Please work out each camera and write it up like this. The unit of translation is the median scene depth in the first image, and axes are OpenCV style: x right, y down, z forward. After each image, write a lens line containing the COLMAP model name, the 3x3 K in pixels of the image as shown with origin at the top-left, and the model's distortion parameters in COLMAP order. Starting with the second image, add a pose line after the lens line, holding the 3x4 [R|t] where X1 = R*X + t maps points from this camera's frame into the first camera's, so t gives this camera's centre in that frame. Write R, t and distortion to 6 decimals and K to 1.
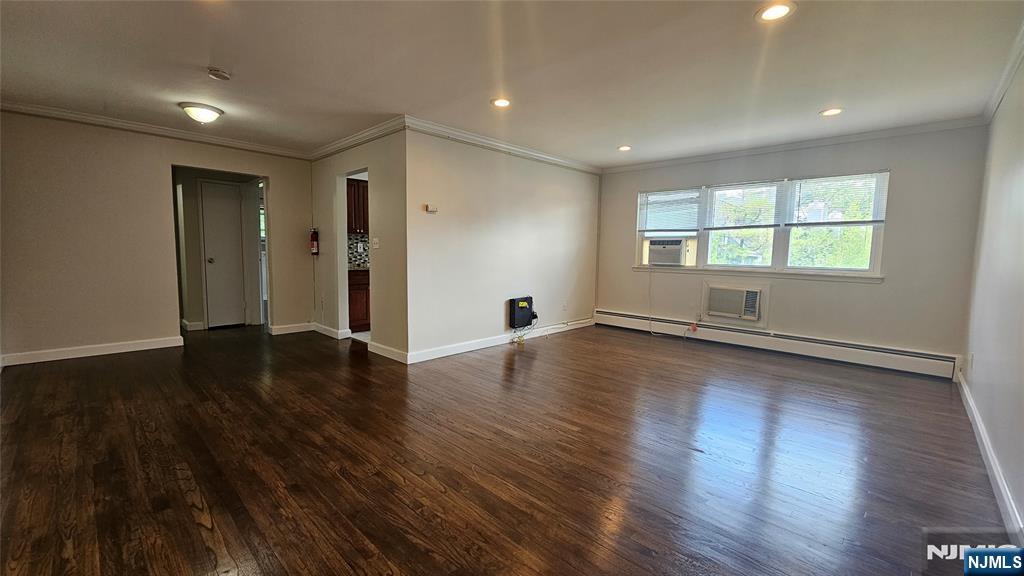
lens RADIAL K [[417.9, 0, 515.4], [0, 417.9, 286.4], [0, 0, 1]] dist [-0.000455, 0.000128]
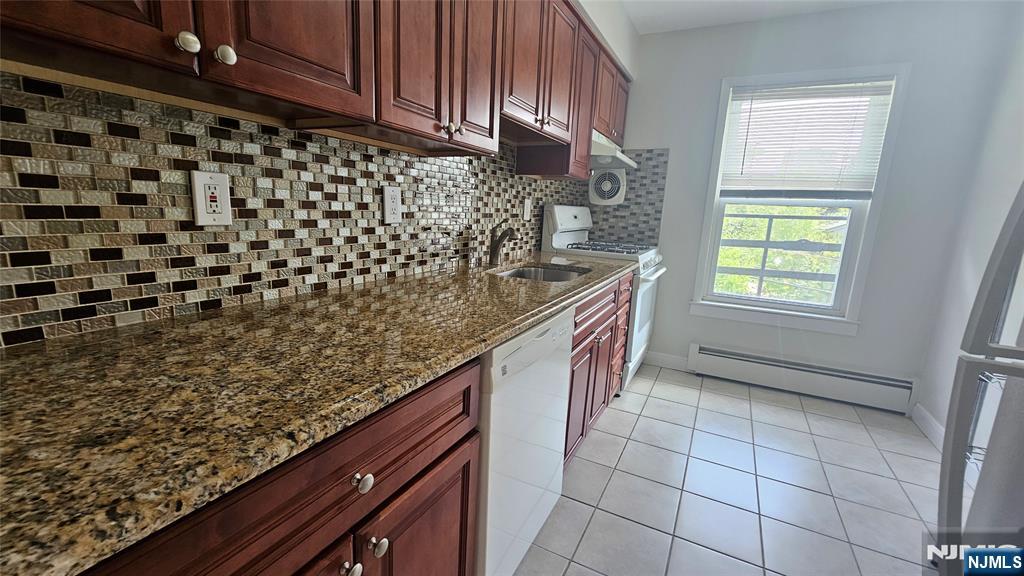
lens RADIAL K [[417.9, 0, 502.4], [0, 417.9, 289.6], [0, 0, 1]] dist [-0.000455, 0.000128]
pose [[0.955012, -0.024001, 0.295594, -0.600767], [-0.007324, 0.994507, 0.104414, -0.144747], [-0.296476, -0.101882, 0.949590, 1.556455]]
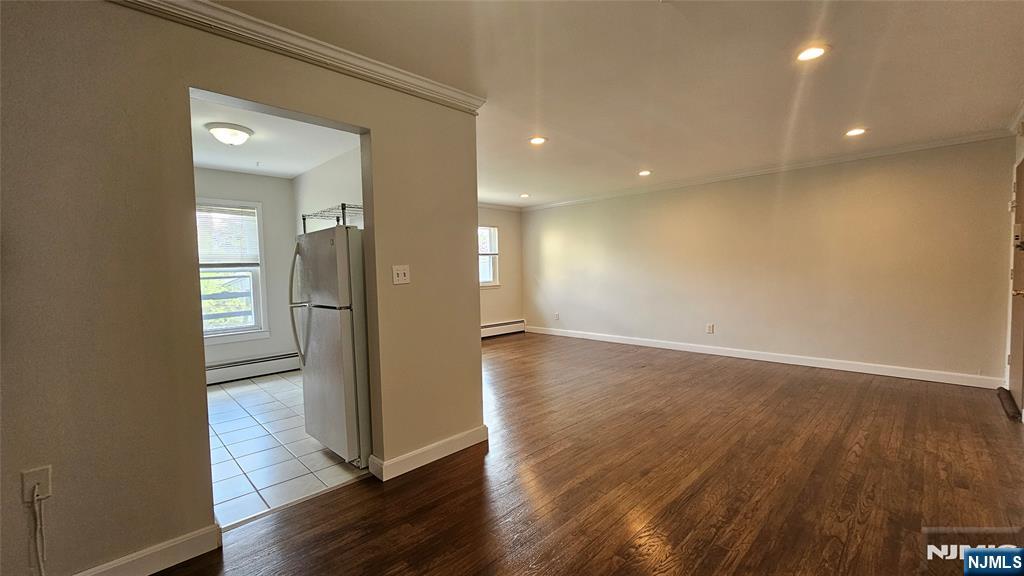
lens RADIAL K [[417.9, 0, 511.6], [0, 417.9, 287.7], [0, 0, 1]] dist [-0.000455, 0.000128]
pose [[0.026737, -0.063021, 0.997654, -1.219437], [0.111306, 0.991993, 0.059680, -0.145764], [-0.993426, 0.109449, 0.033538, 1.148185]]
